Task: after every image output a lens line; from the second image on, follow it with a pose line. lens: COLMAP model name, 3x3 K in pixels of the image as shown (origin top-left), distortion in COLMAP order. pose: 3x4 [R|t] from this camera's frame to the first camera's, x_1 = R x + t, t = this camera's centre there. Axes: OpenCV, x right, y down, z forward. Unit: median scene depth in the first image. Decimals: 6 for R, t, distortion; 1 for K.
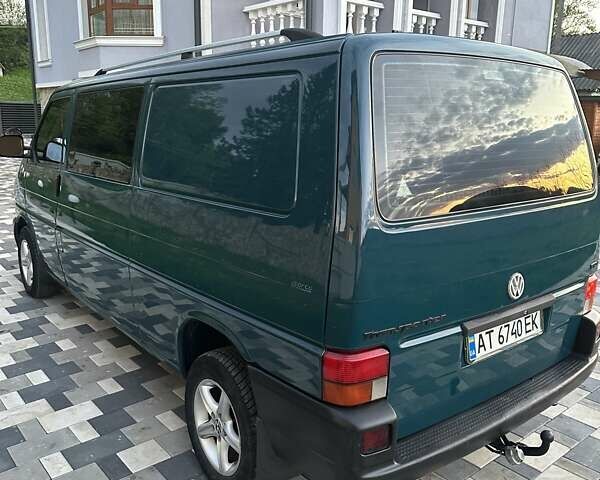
lens RADIAL K [[558.9, 0, 301.7], [0, 558.9, 232.9], [0, 0, 1]] dist [0.045991, -0.072141]
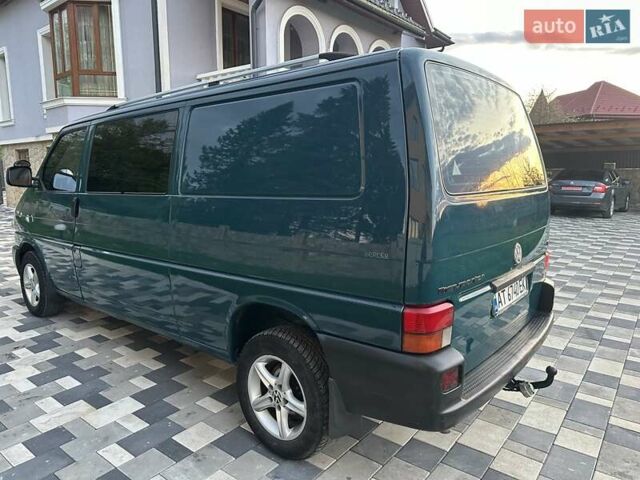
lens RADIAL K [[449.8, 0, 316.3], [0, 449.8, 233.4], [0, 0, 1]] dist [0.006044, -0.002243]
pose [[0.980262, -0.042401, 0.193102, -0.175046], [0.055420, 0.996504, -0.062524, 0.059090], [-0.189776, 0.071991, 0.979185, 0.059042]]
